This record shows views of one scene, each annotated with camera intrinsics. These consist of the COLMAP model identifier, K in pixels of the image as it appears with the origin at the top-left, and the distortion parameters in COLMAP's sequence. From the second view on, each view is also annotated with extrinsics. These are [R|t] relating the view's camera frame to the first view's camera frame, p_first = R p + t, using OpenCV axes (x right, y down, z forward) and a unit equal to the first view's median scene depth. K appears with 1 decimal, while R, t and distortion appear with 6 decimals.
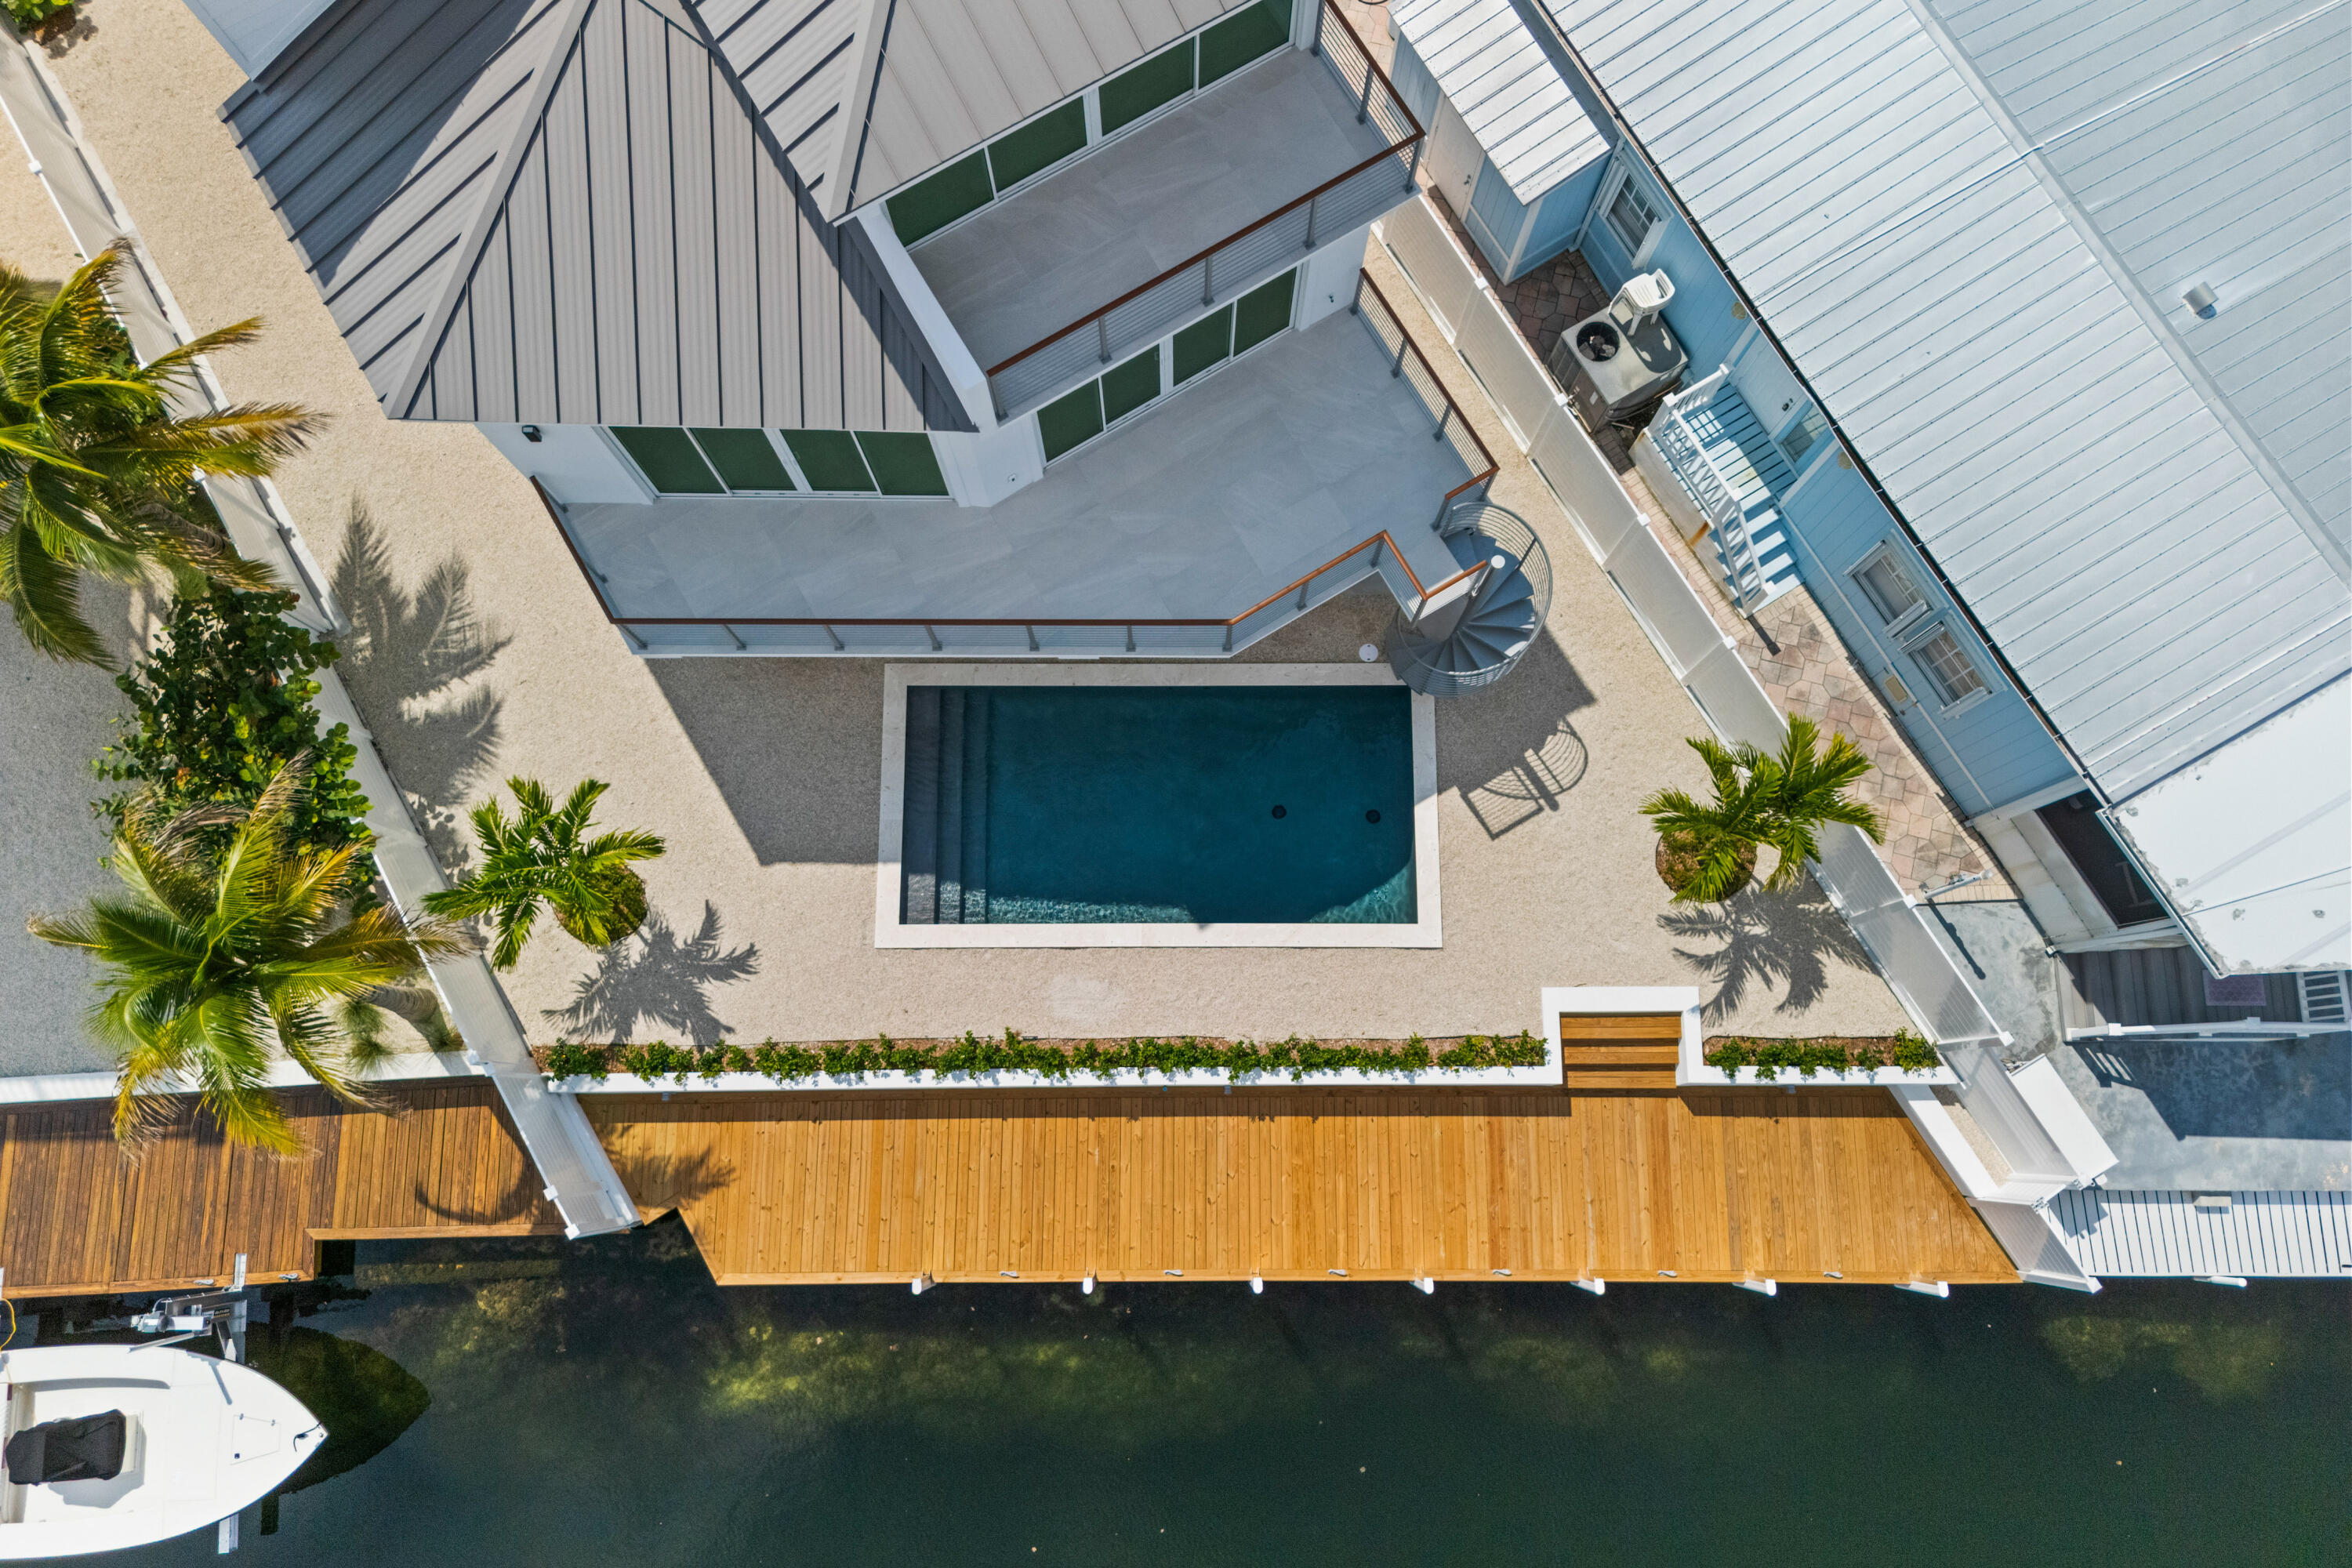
lens RADIAL K [[1756.6, 0, 1176.0], [0, 1756.6, 784.0], [0, 0, 1]] dist [0.059478, -0.047986]
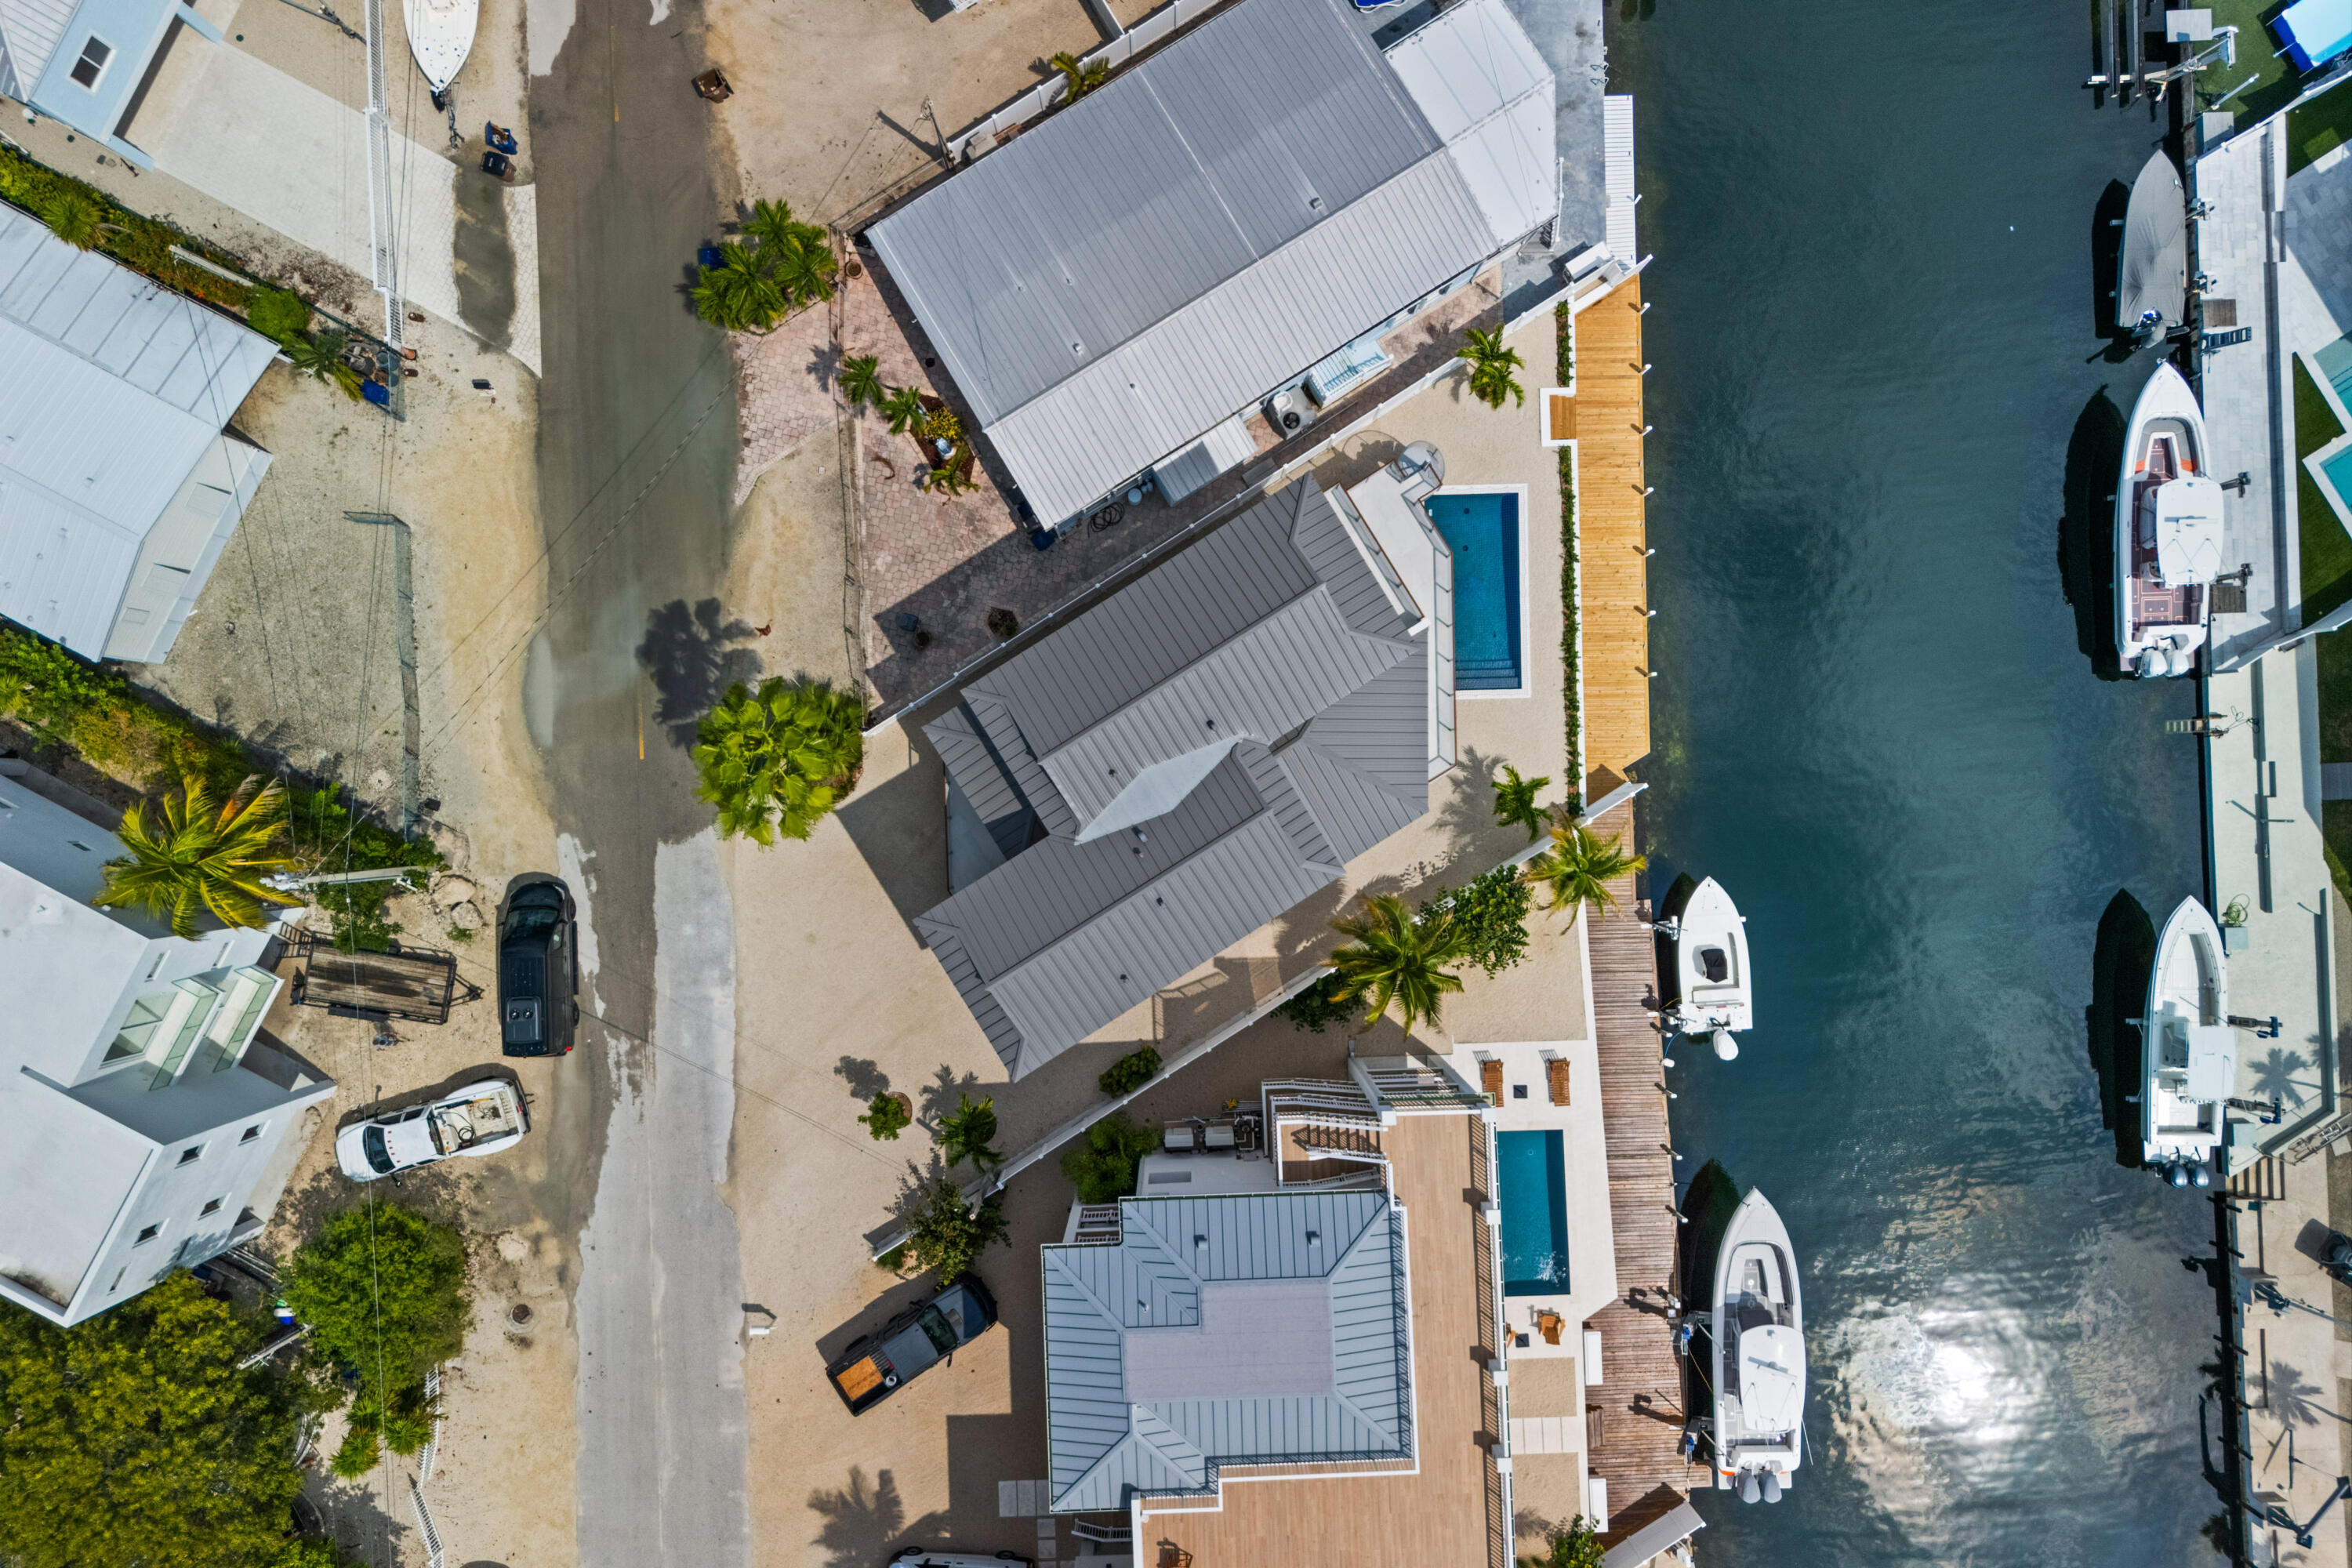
lens RADIAL K [[1721.6, 0, 1176.0], [0, 1721.6, 784.0], [0, 0, 1]] dist [0.079138, -0.078376]
pose [[-0.018363, -0.999813, 0.005993, -0.311485], [0.985062, -0.017065, 0.171350, -0.893011], [-0.171216, 0.009050, 0.985192, -1.497264]]
